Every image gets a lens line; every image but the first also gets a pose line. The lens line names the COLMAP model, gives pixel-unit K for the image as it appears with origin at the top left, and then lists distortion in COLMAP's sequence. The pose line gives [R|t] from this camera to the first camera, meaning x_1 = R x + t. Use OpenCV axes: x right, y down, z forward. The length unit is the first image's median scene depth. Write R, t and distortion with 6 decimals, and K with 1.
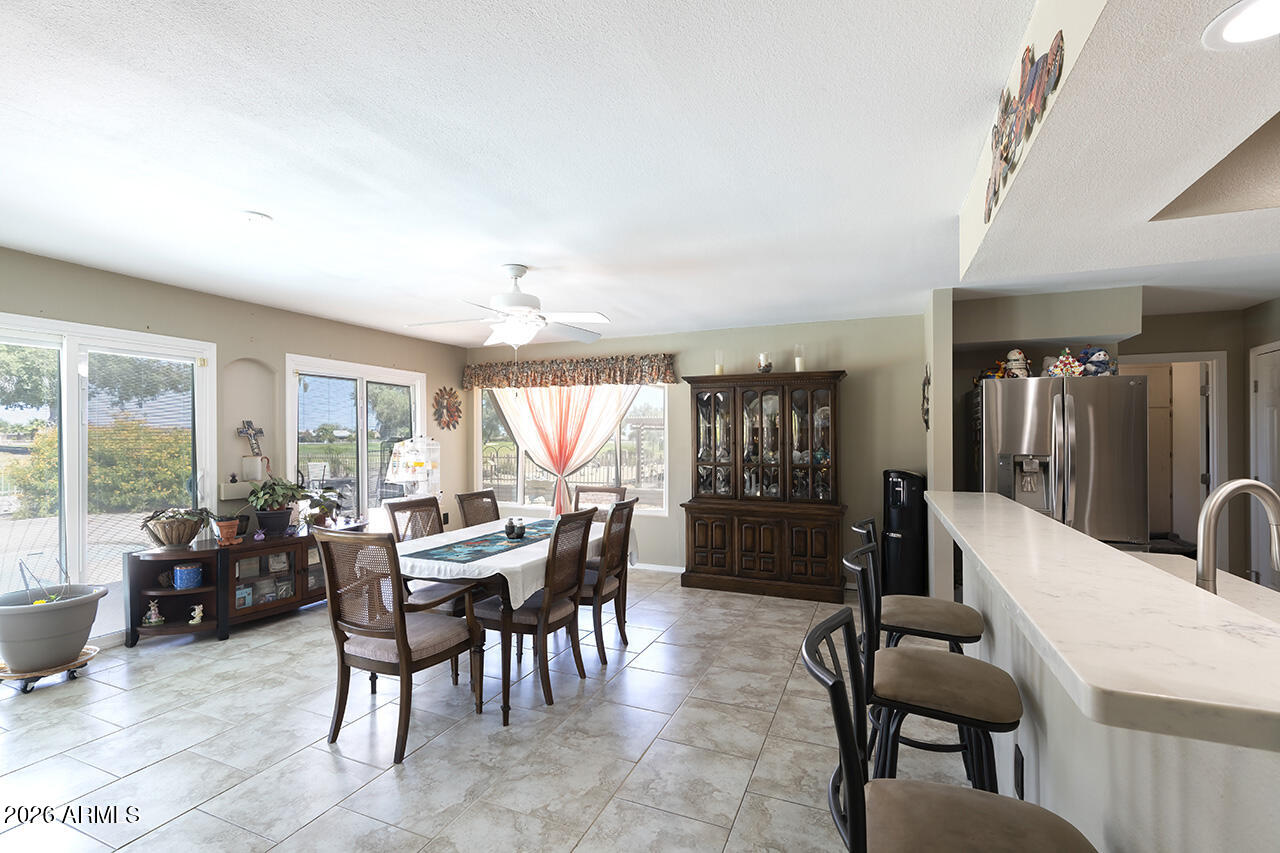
lens RADIAL K [[580.8, 0, 634.9], [0, 580.8, 444.9], [0, 0, 1]] dist [-0.001006, -0.000034]
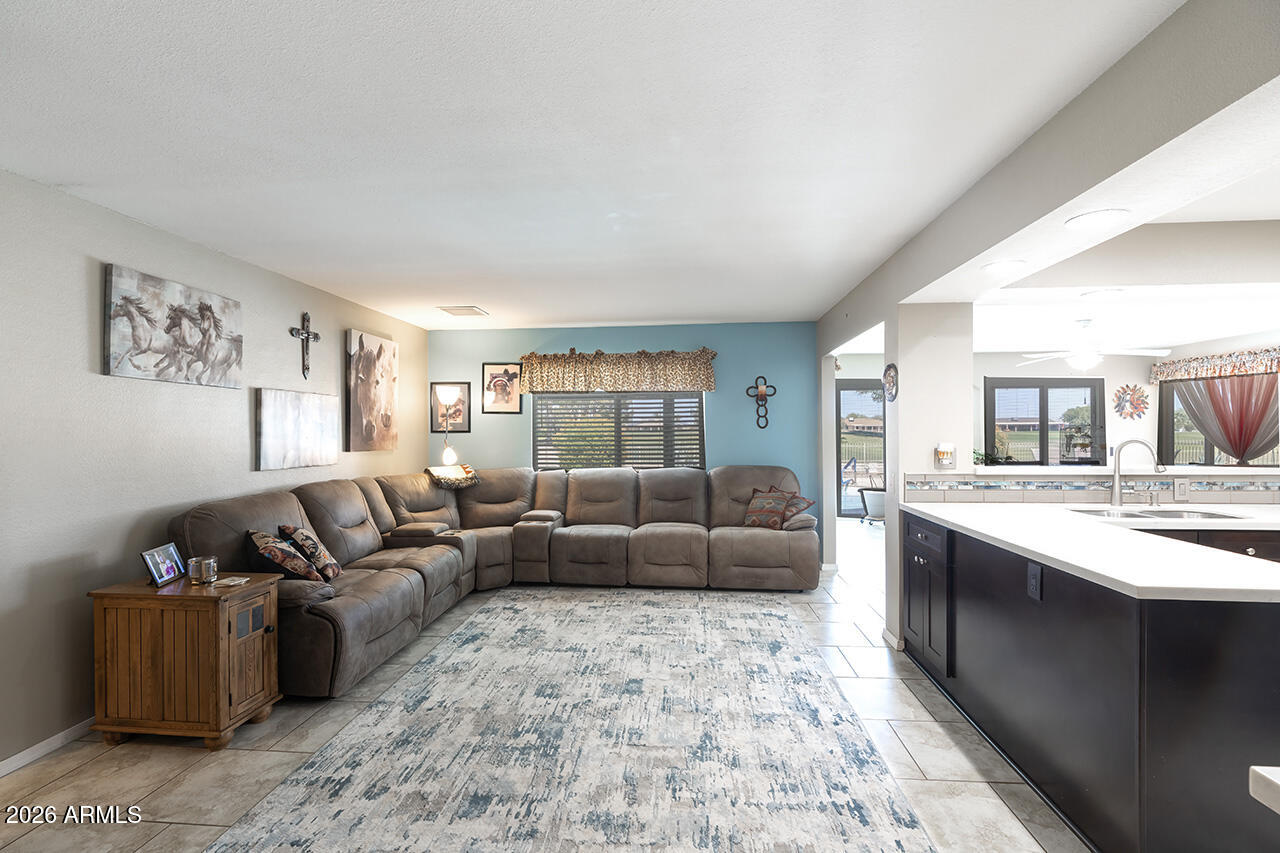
lens RADIAL K [[576.5, 0, 640.0], [0, 576.5, 426.5], [0, 0, 1]] dist [-0.003432, -0.000275]
pose [[0.314764, -0.006567, -0.949147, 0.795440], [-0.008295, 0.999919, -0.009669, 0.014983], [0.949134, 0.010917, 0.314684, -0.579099]]
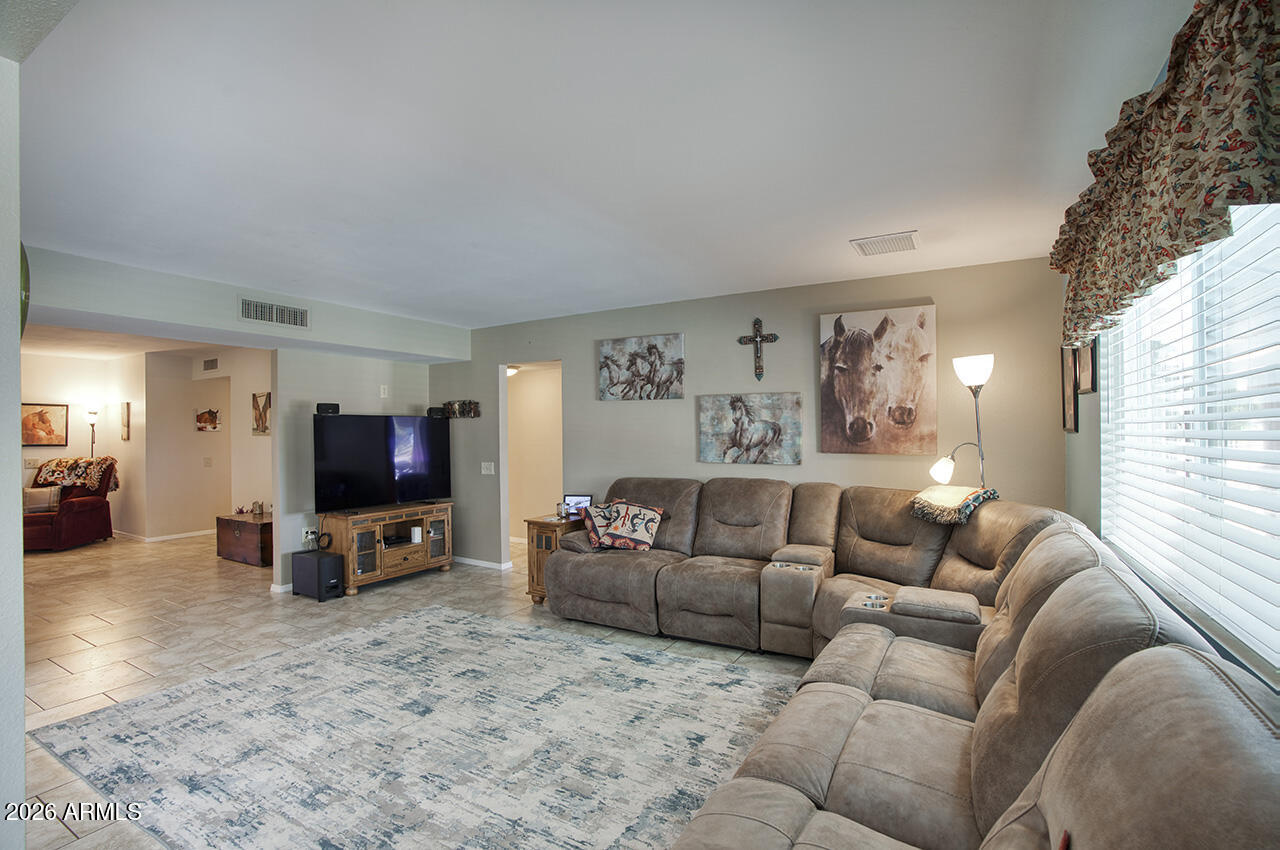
lens RADIAL K [[589.8, 0, 637.2], [0, 589.8, 427.6], [0, 0, 1]] dist [-0.076927, 0.032016]
pose [[-0.992085, 0.009367, 0.125218, -0.239696], [0.010977, 0.999866, 0.012170, -0.001666], [-0.125087, 0.013448, -0.992055, 0.278663]]
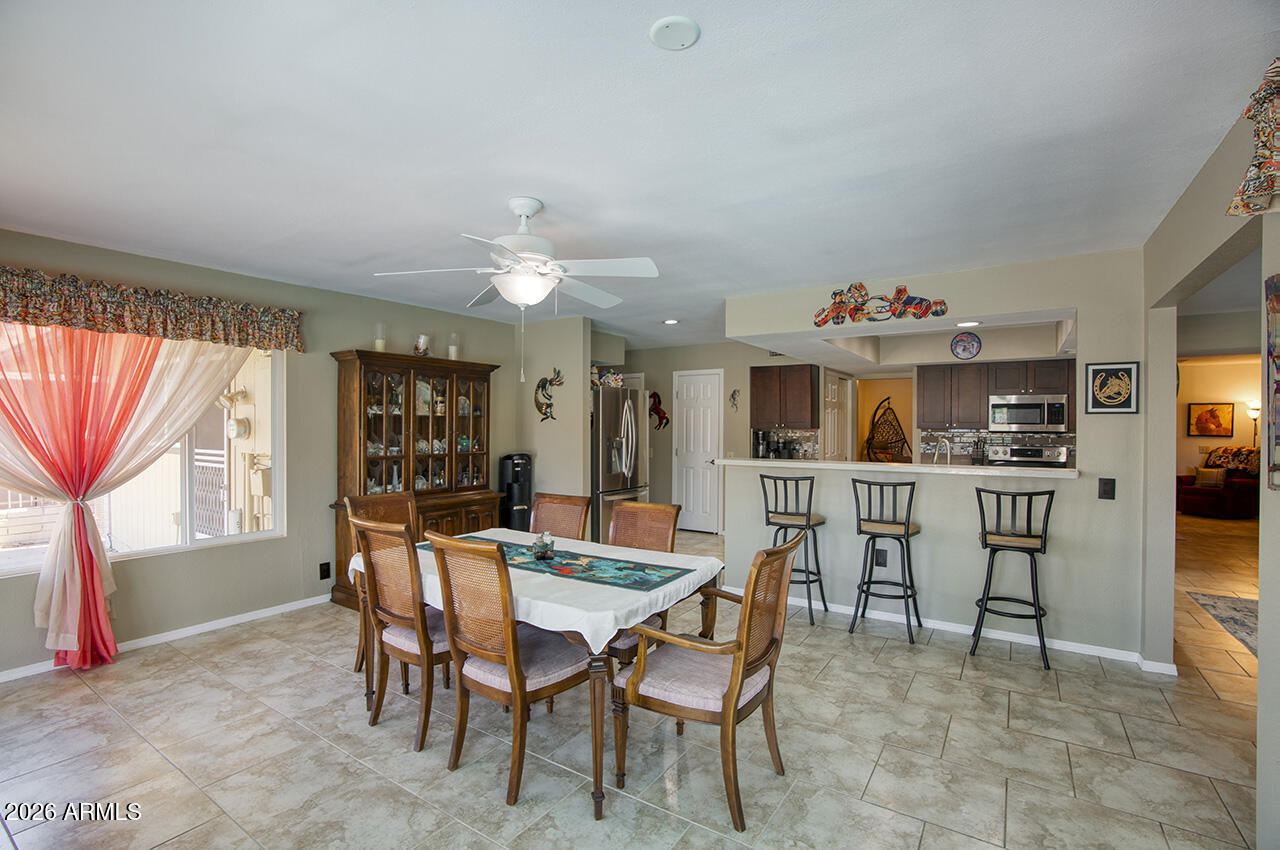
lens RADIAL K [[589.8, 0, 637.2], [0, 589.8, 427.6], [0, 0, 1]] dist [-0.076927, 0.032016]
pose [[0.179660, -0.002857, 0.983725, -0.812950], [0.012612, 0.999920, 0.000601, -0.008164], [-0.983648, 0.012299, 0.179682, 0.632045]]
